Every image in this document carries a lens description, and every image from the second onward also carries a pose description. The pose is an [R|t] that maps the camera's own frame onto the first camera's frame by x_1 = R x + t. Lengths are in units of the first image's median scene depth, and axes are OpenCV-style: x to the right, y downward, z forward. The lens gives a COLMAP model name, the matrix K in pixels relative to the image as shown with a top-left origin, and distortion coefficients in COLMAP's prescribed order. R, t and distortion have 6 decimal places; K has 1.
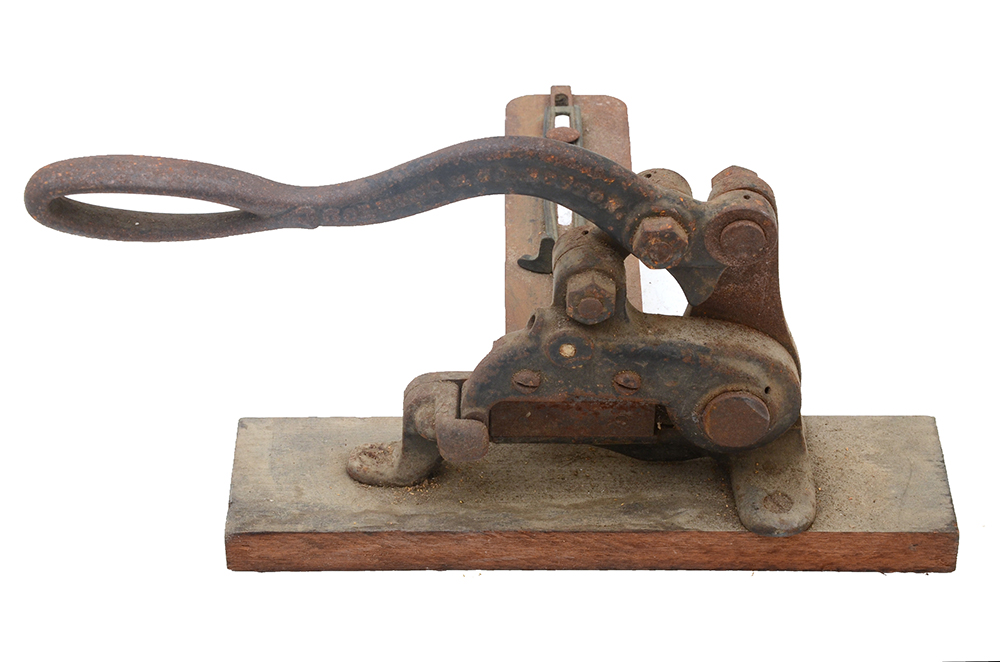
lens RADIAL K [[2468.8, 0, 500.0], [0, 2468.8, 331.0], [0, 0, 1]] dist [0.014437, 0.295144]
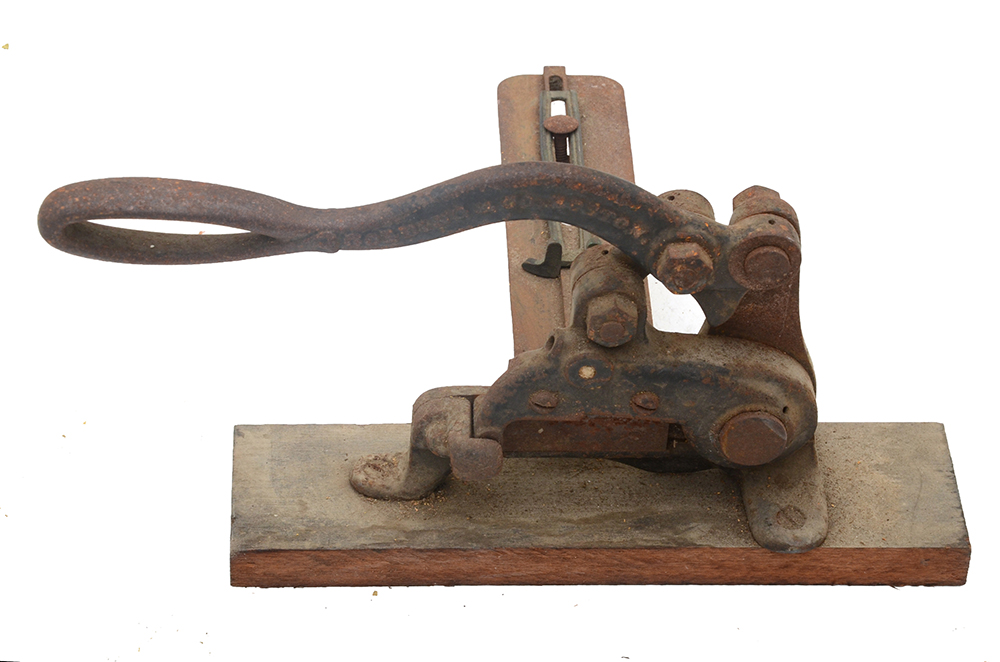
lens RADIAL K [[2875.7, 0, 500.0], [0, 2875.7, 331.0], [0, 0, 1]] dist [0.046886, -0.455388]
pose [[0.998064, 0.000997, 0.062189, -0.077520], [-0.005125, 0.997790, 0.066246, -0.083145], [-0.061986, -0.066436, 0.995863, -0.140429]]
